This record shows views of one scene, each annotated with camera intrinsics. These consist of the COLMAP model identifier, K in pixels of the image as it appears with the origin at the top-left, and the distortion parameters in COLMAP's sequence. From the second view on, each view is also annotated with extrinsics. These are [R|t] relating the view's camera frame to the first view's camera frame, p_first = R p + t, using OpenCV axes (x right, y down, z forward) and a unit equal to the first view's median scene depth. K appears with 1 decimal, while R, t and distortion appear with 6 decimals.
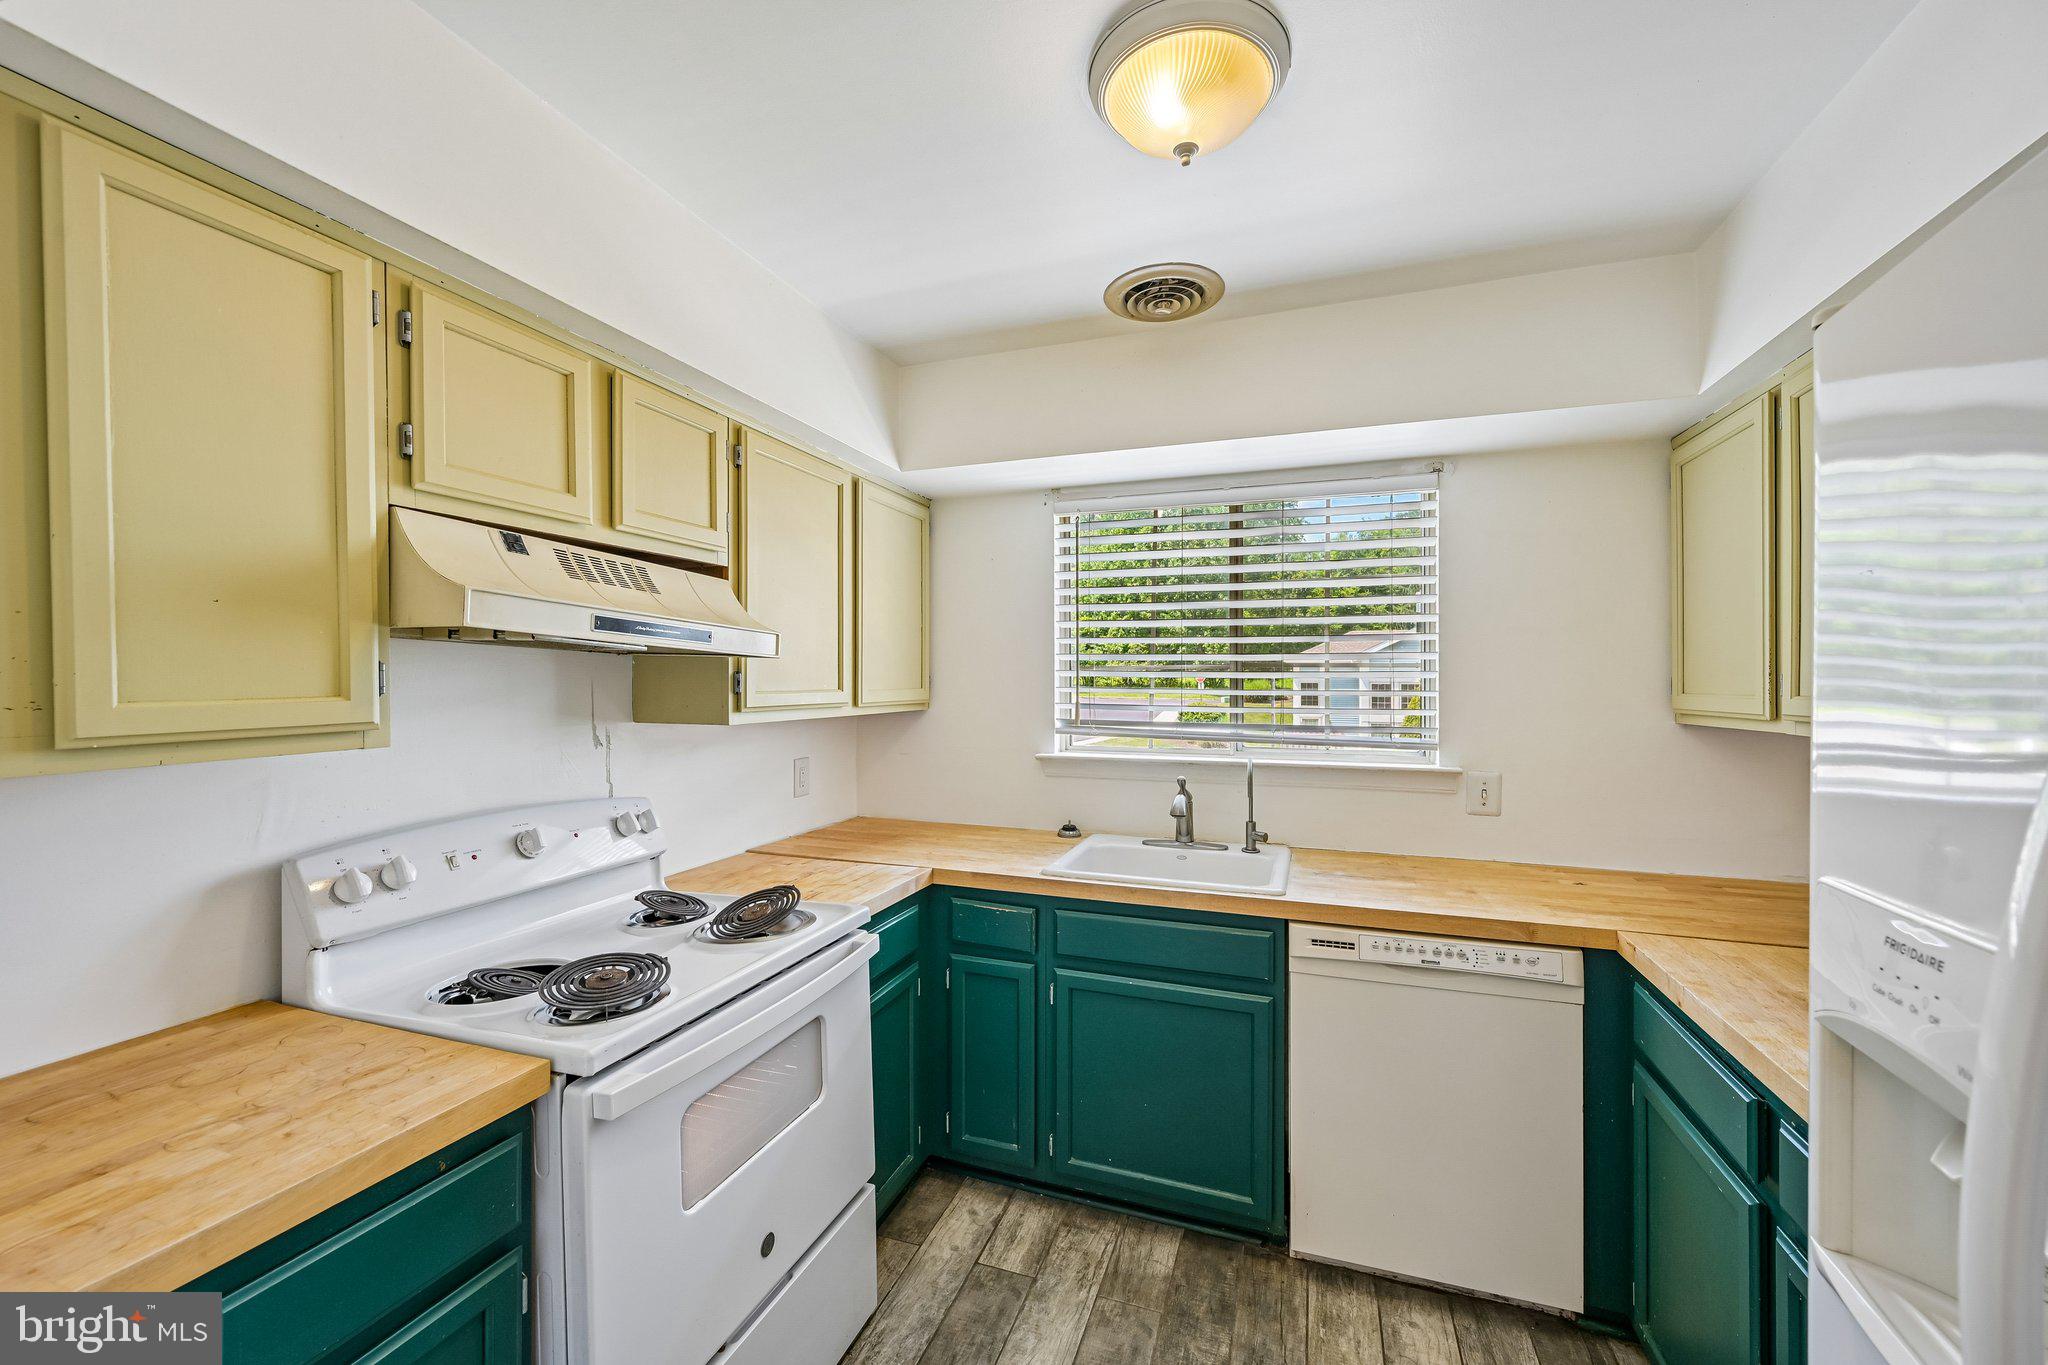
lens RADIAL K [[812.4, 0, 1019.6], [0, 812.4, 676.9], [0, 0, 1]] dist [-0.001101, -0.000240]
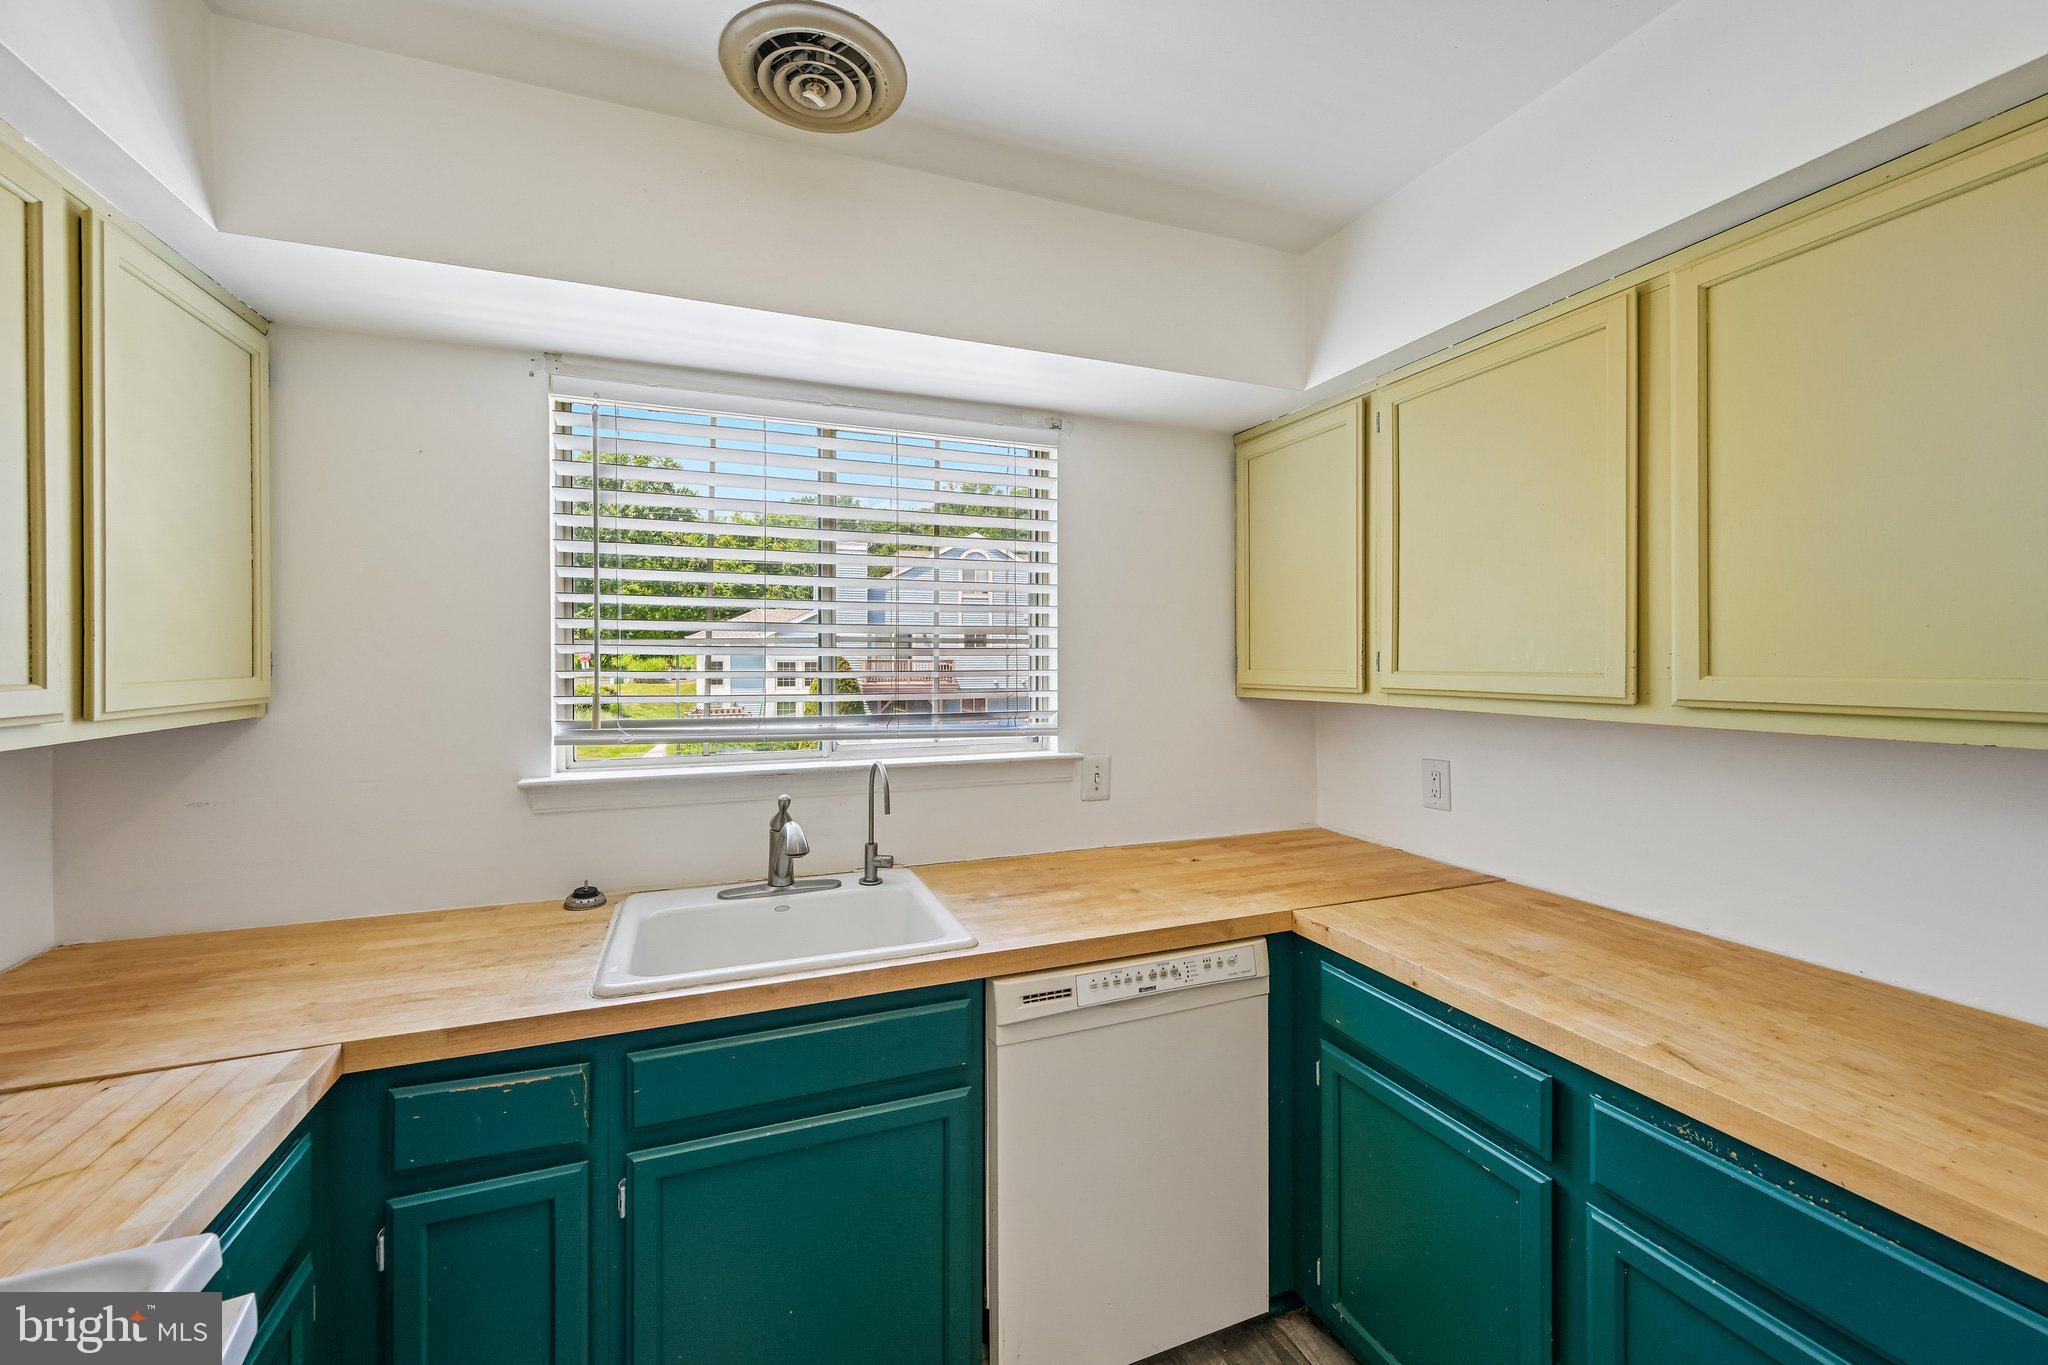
lens RADIAL K [[810.0, 0, 1027.5], [0, 810.0, 663.6], [0, 0, 1]] dist [-0.002269, -0.000354]
pose [[0.747706, -0.007166, 0.663991, -0.124792], [0.001249, 0.999955, 0.009385, 0.001841], [-0.664029, -0.006188, 0.747682, 0.377357]]
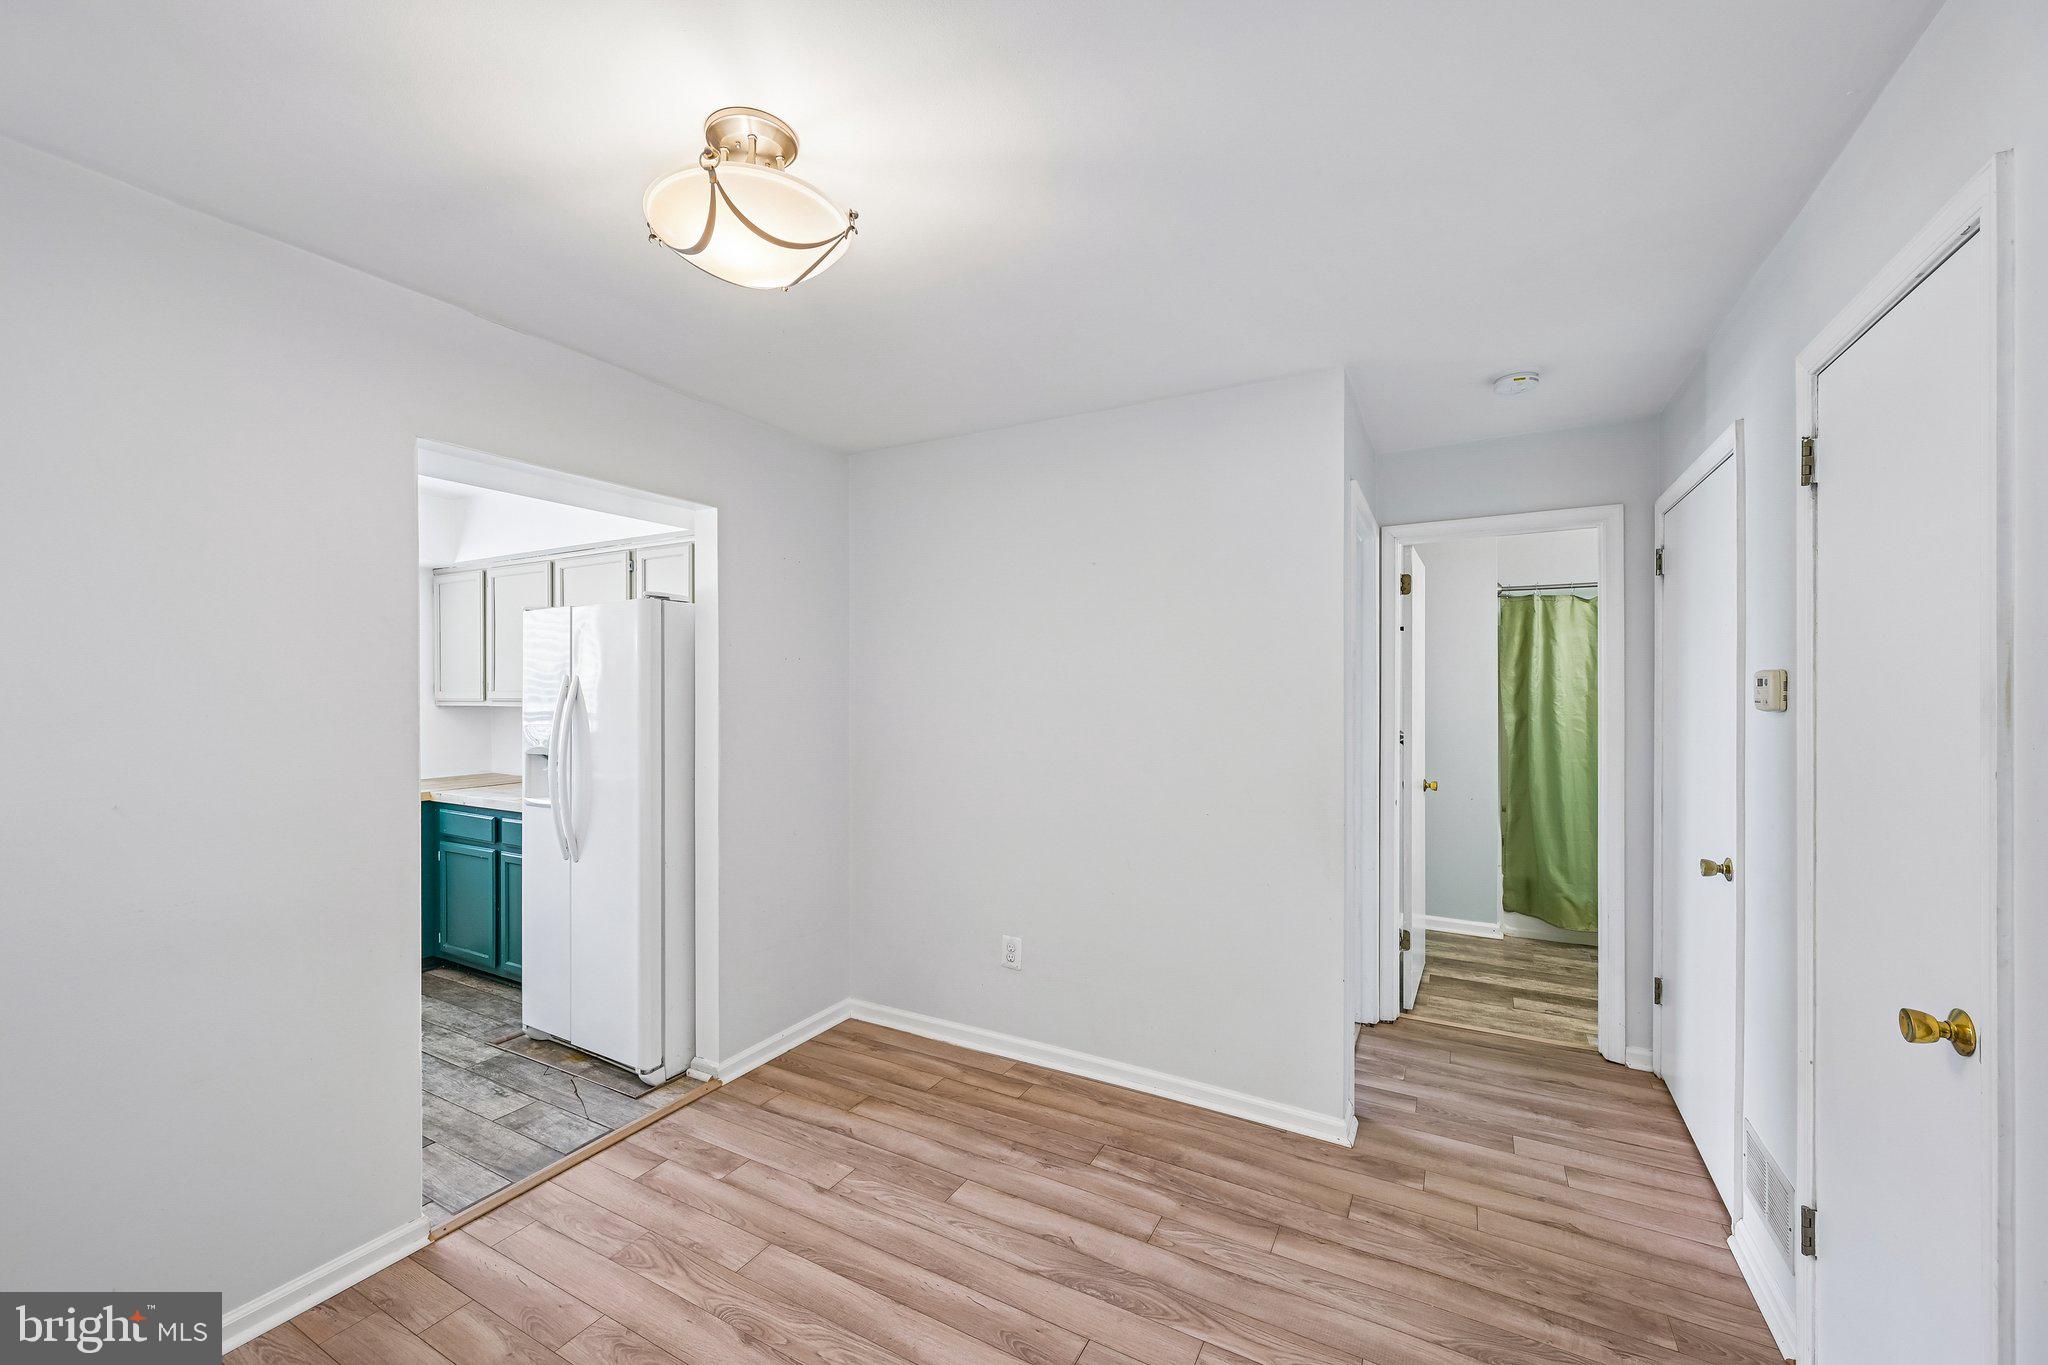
lens RADIAL K [[803.2, 0, 1024.0], [0, 803.2, 682.5], [0, 0, 1]] dist [0.000039, -0.000196]
pose [[0.154450, 0.004352, 0.987991, -1.017518], [-0.001870, 0.999990, -0.004112, 0.003172], [-0.987999, -0.001212, 0.154457, -0.829949]]
